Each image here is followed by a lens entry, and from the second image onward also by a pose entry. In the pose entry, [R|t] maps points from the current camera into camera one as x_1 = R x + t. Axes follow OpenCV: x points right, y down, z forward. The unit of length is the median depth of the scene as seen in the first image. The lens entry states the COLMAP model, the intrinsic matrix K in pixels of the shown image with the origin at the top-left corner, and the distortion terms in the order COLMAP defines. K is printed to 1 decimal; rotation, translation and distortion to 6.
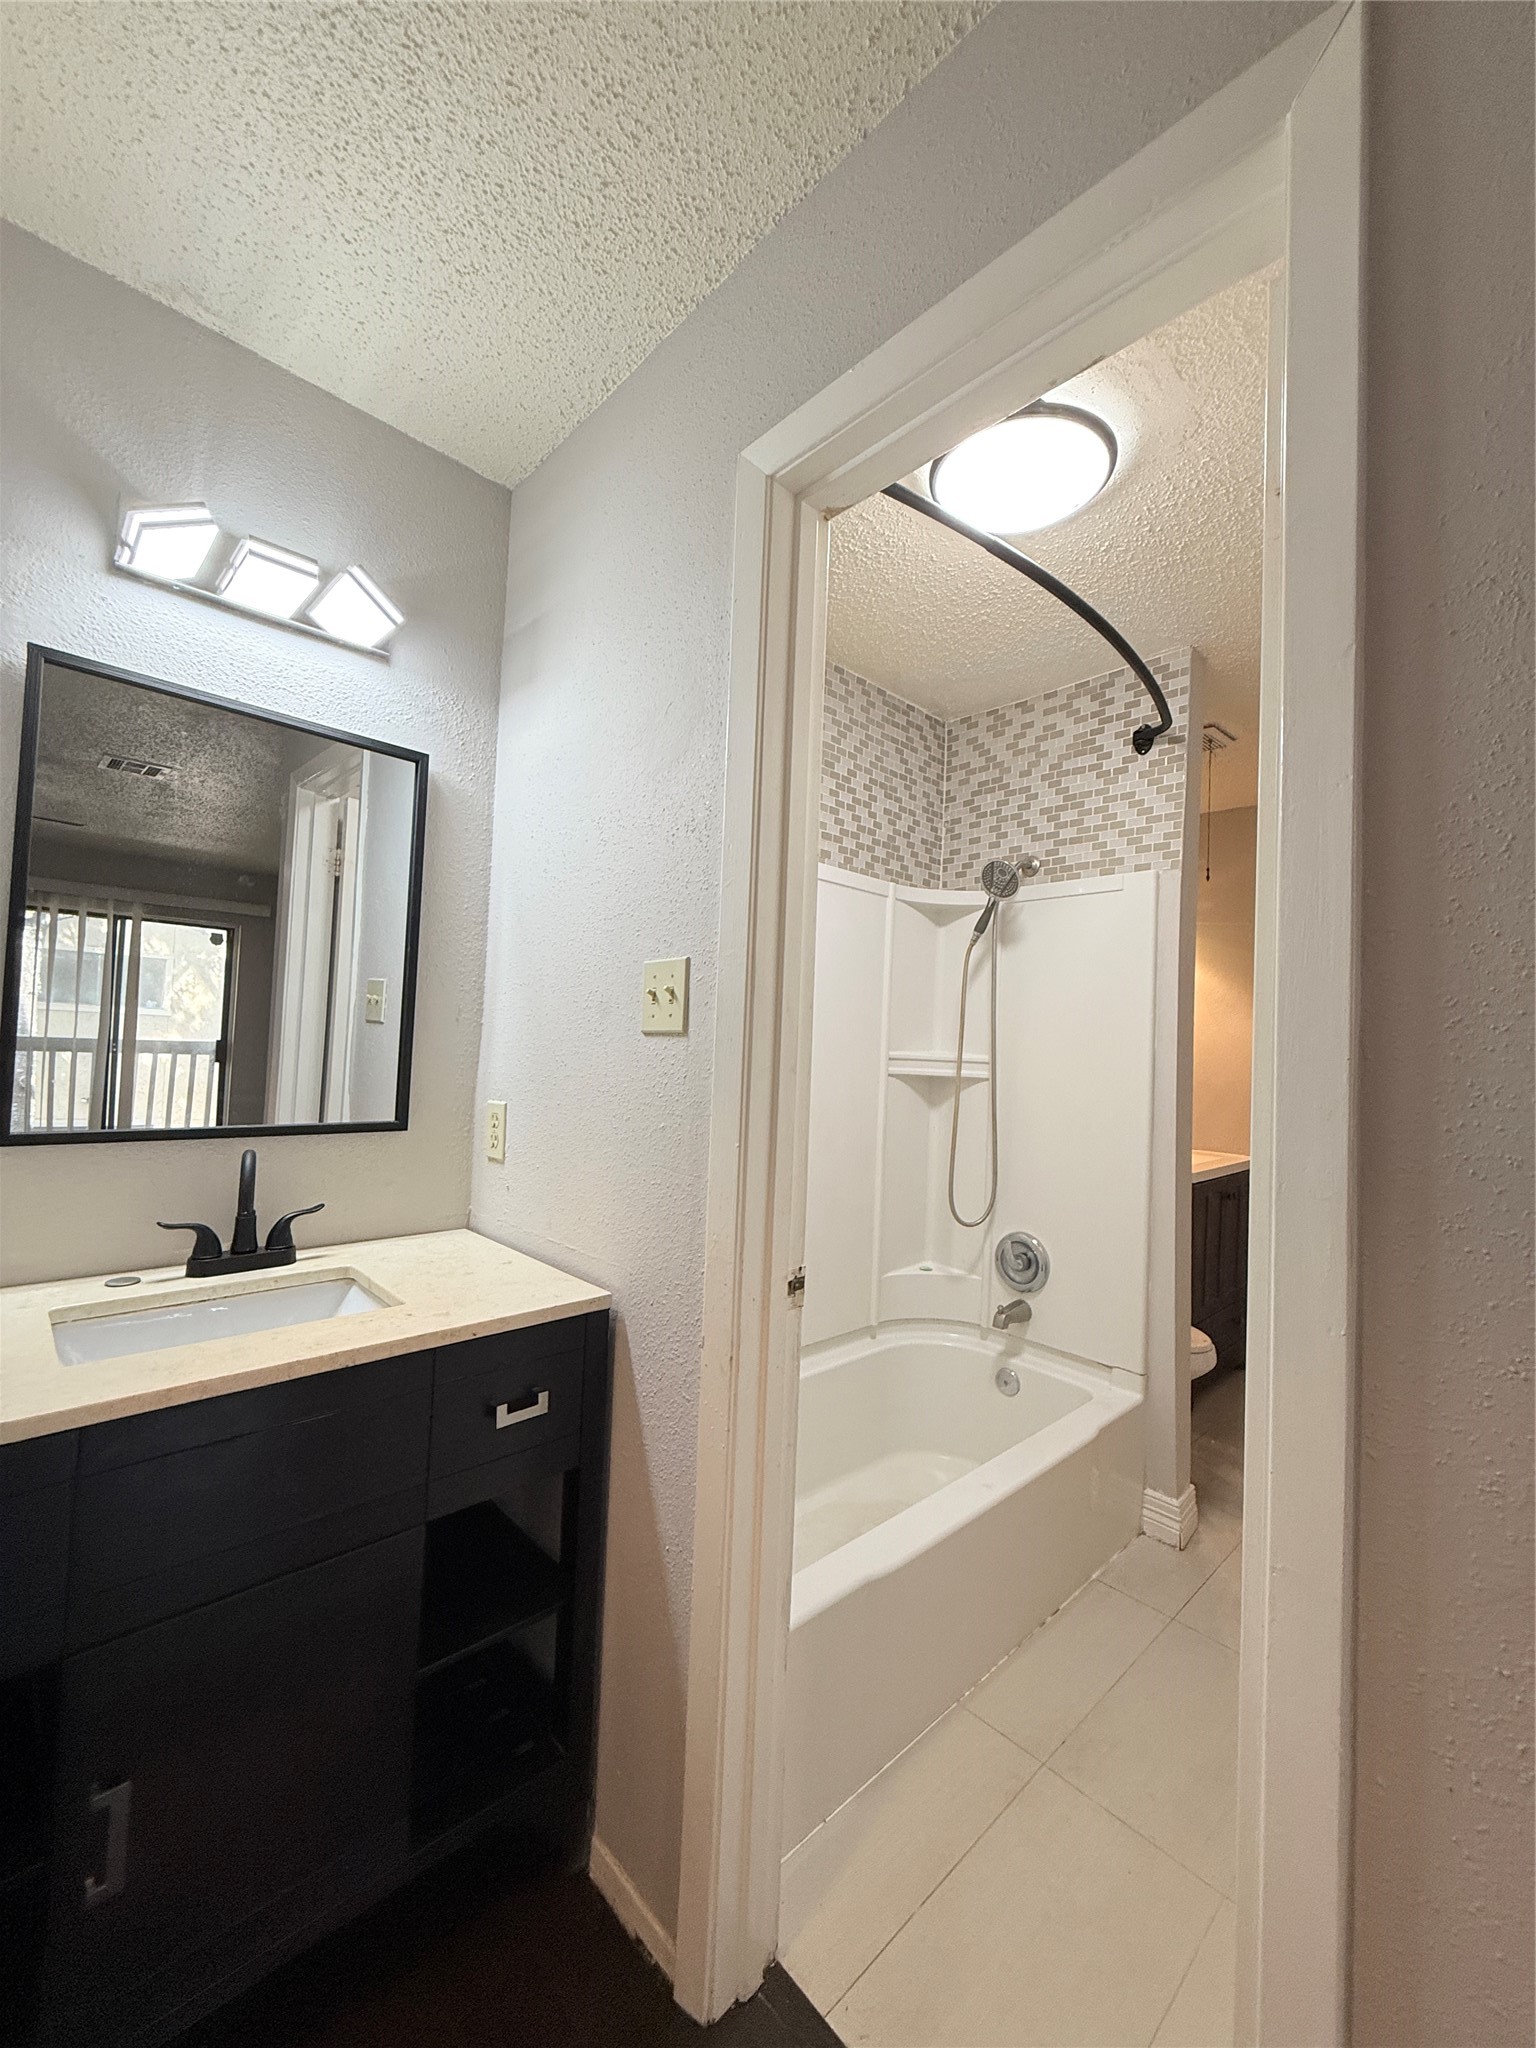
lens RADIAL K [[813.9, 0, 772.5], [0, 813.9, 1020.1], [0, 0, 1]] dist [-0.001476, 0.000537]
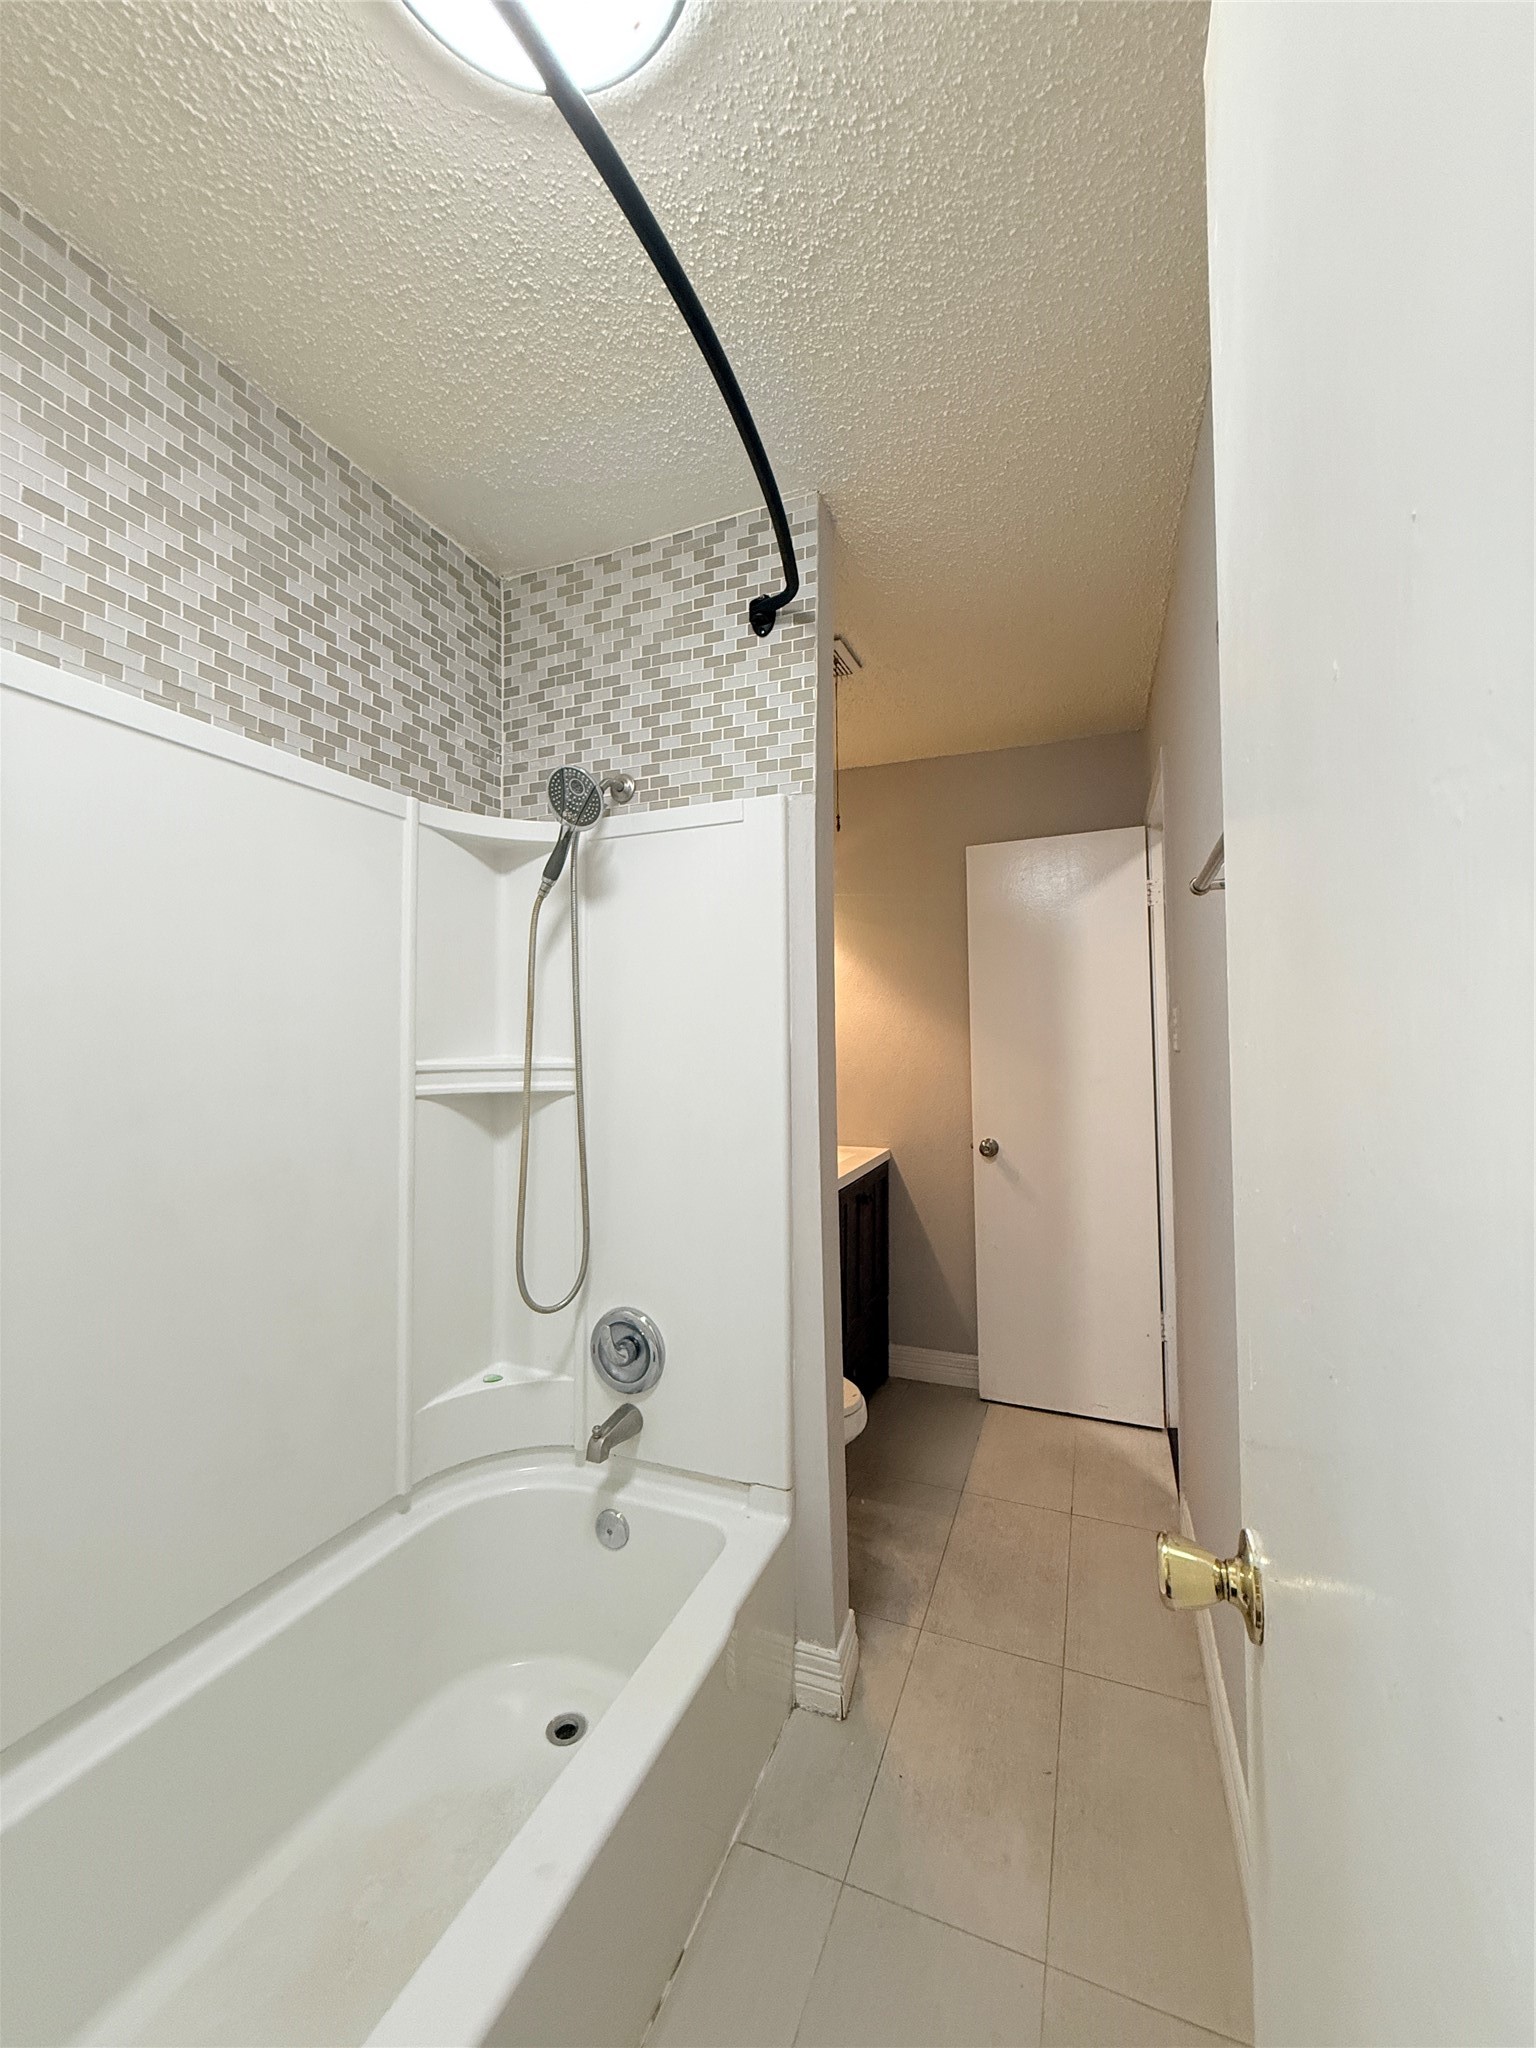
lens RADIAL K [[813.9, 0, 778.3], [0, 813.9, 1021.0], [0, 0, 1]] dist [-0.001476, 0.000537]
pose [[0.905624, -0.033903, 0.422724, 0.134916], [0.030569, 0.999425, 0.014667, 0.007148], [-0.422978, -0.000361, 0.906140, 0.303711]]
